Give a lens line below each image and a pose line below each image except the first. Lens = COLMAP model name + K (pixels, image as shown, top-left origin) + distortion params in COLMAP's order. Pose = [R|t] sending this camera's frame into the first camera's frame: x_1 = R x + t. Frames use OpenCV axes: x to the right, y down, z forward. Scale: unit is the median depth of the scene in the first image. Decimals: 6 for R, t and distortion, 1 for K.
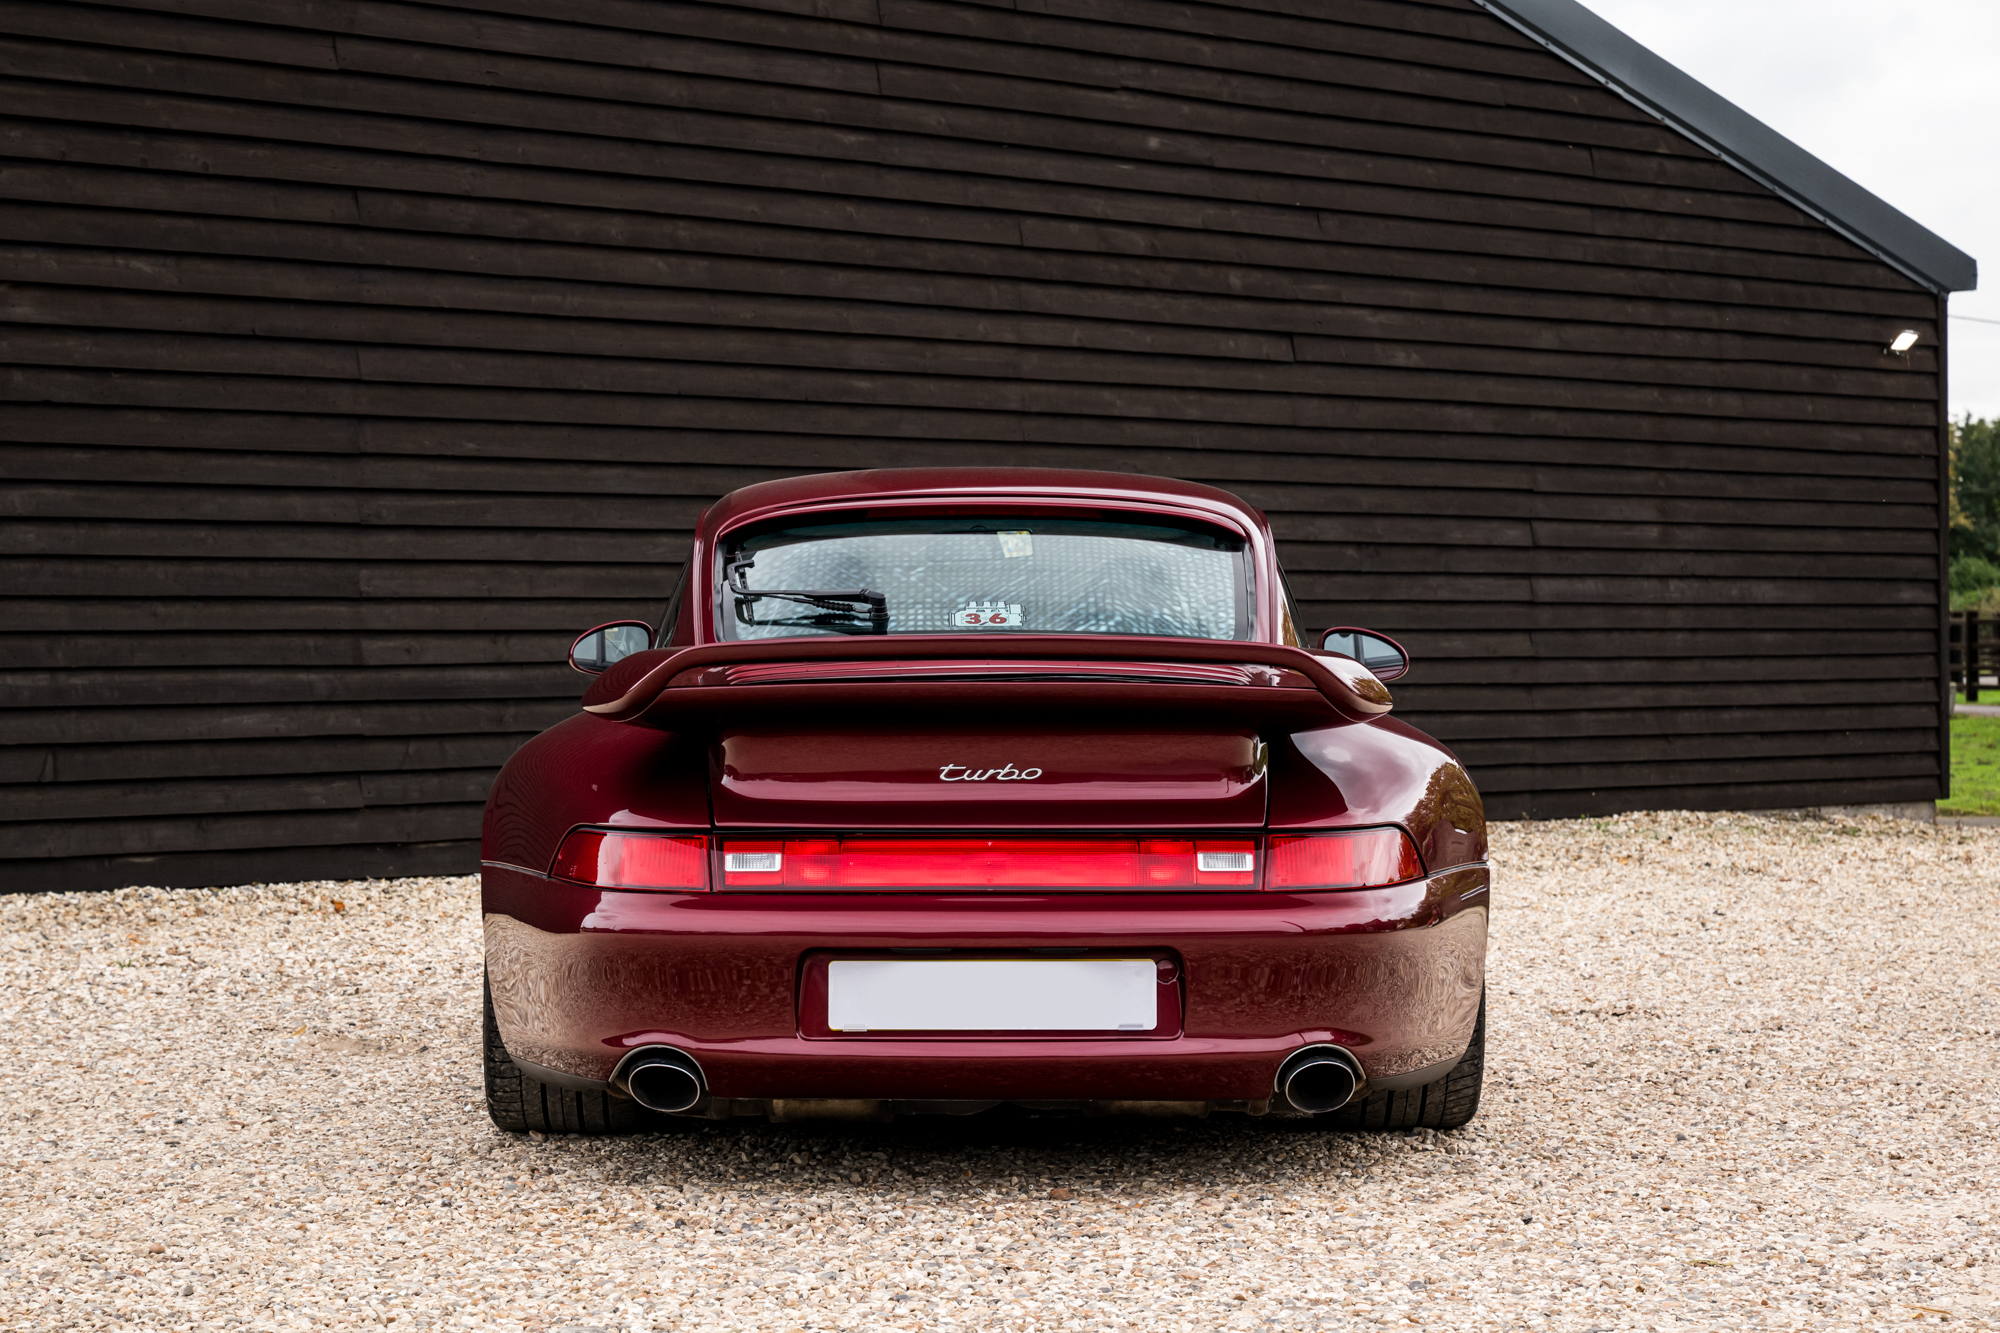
lens RADIAL K [[4012.0, 0, 1072.9], [0, 4012.0, 694.9], [0, 0, 1]] dist [0.001726, 0.000000]
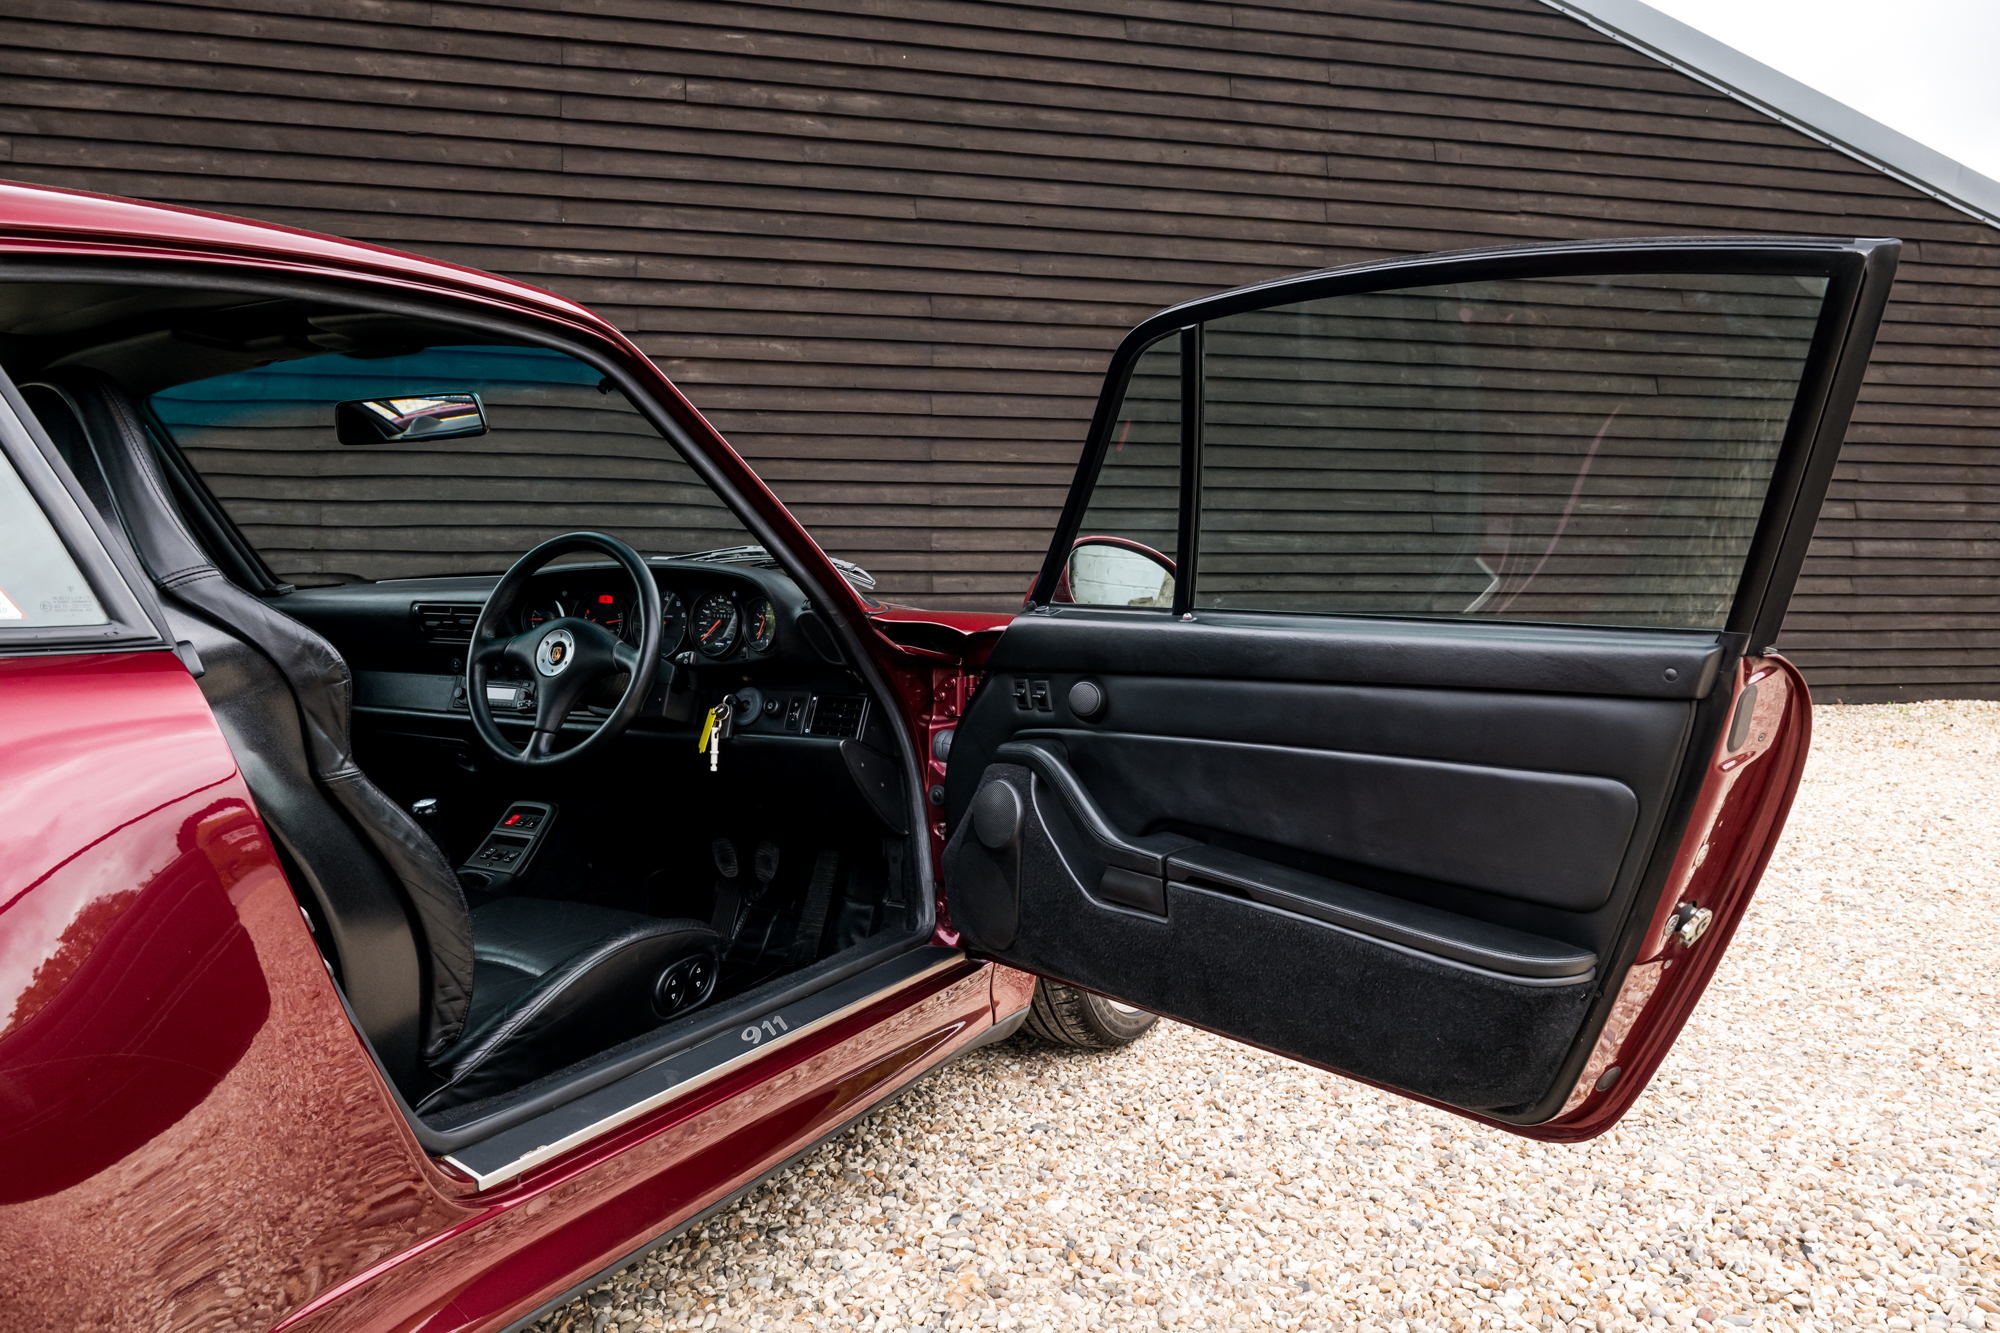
lens RADIAL K [[1352.0, 0, 1006.2], [0, 1352.0, 671.0], [0, 0, 1]] dist [-0.004055, 0.004228]
pose [[0.868003, 0.037535, -0.495138, 0.114708], [-0.011961, 0.998430, 0.054721, -0.005876], [0.496415, -0.041576, 0.867089, 0.518408]]
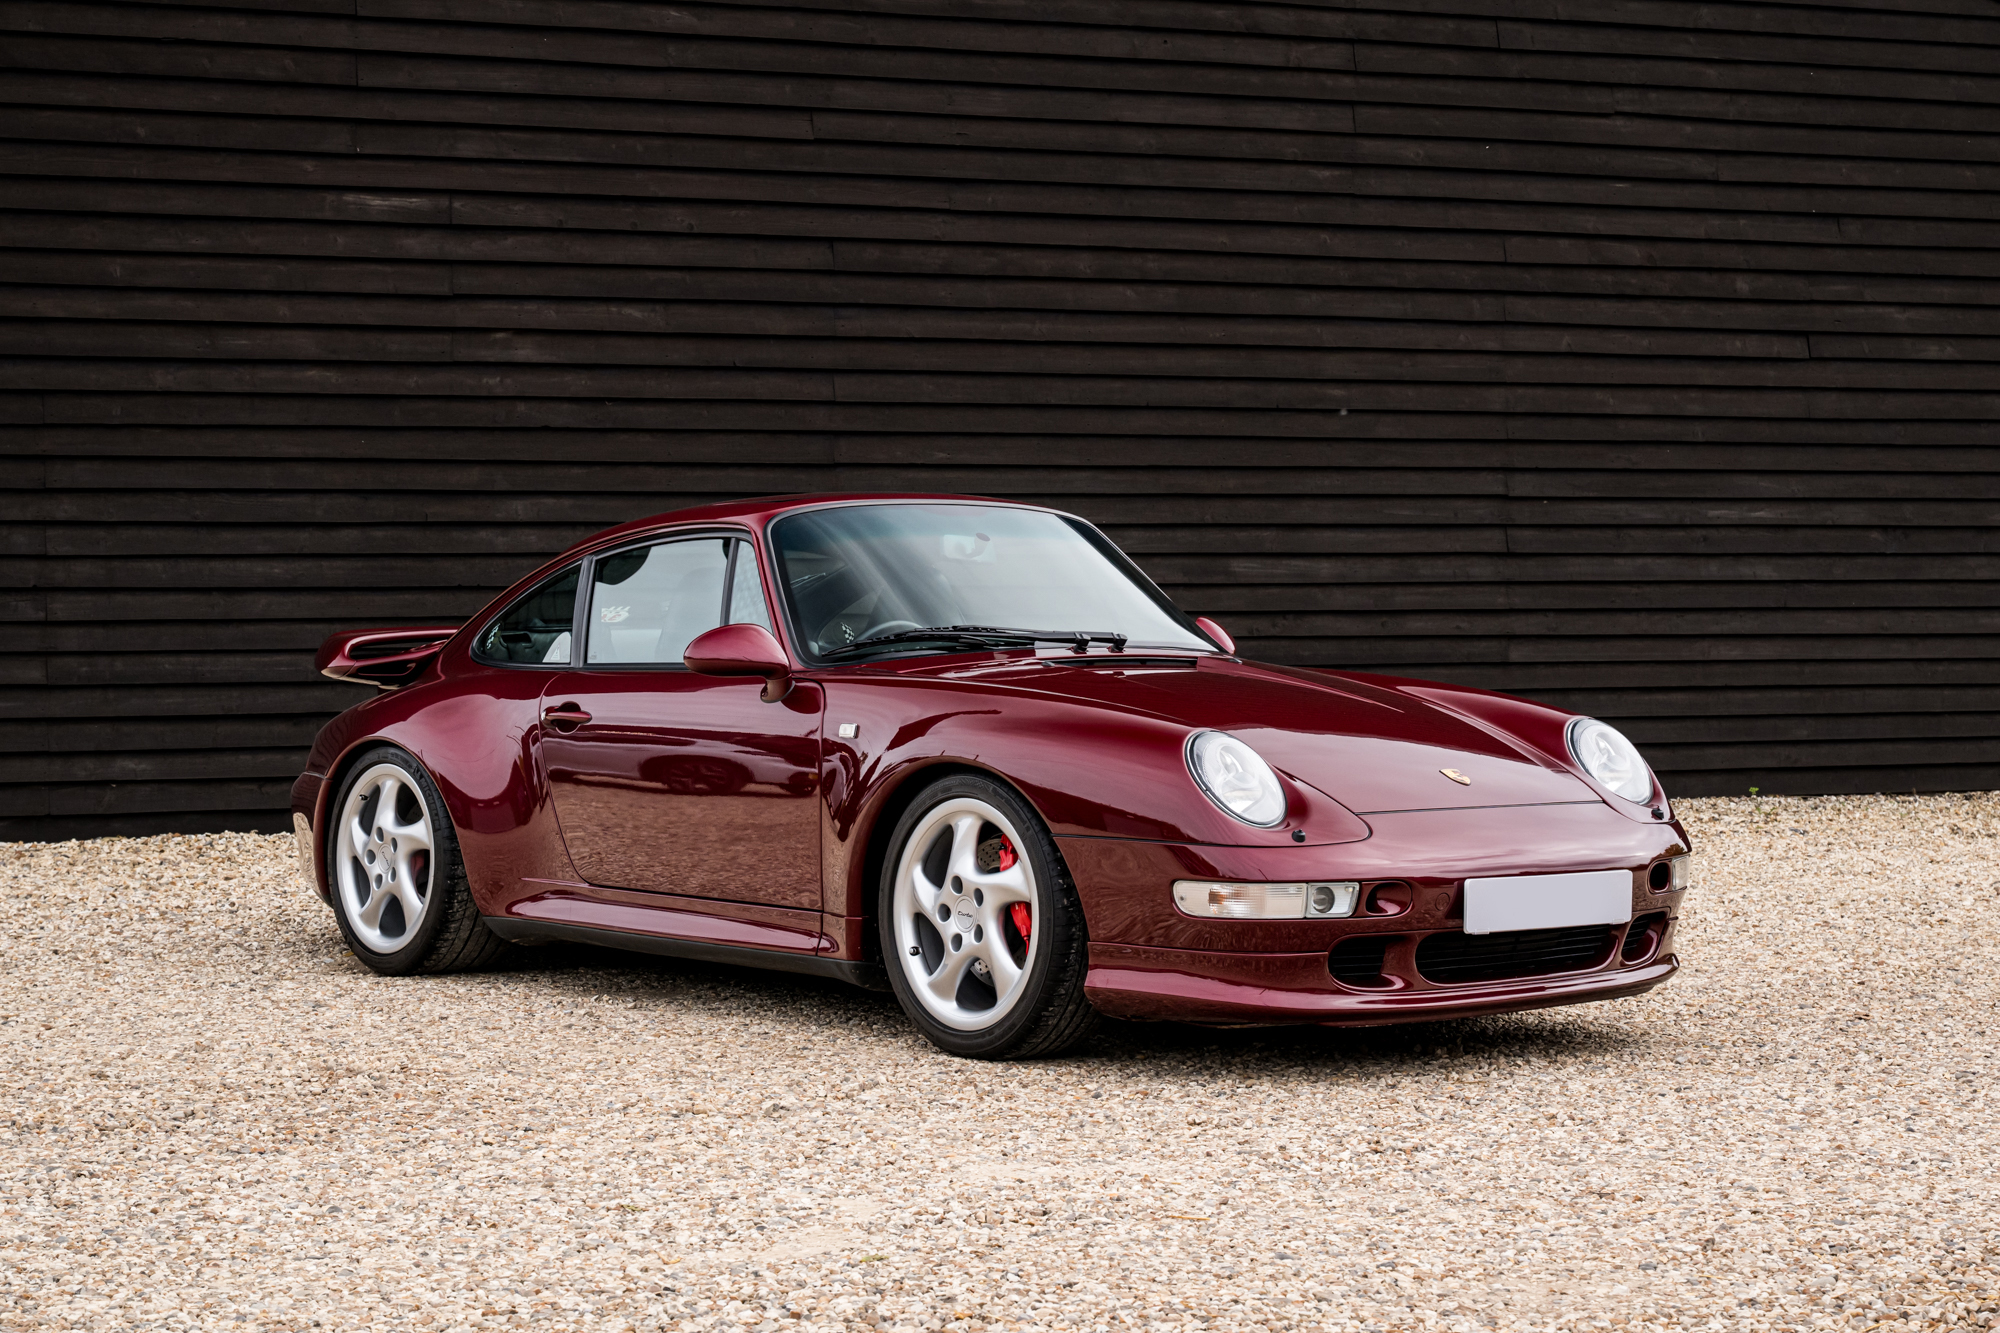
lens RADIAL K [[3542.8, 0, 1055.0], [0, 3542.8, 686.1], [0, 0, 1]] dist [0.006469, 0.000000]
pose [[0.930298, 0.006762, -0.366742, 0.253885], [-0.003141, 0.999940, 0.010469, -0.005673], [0.366791, -0.008587, 0.930264, 0.051408]]
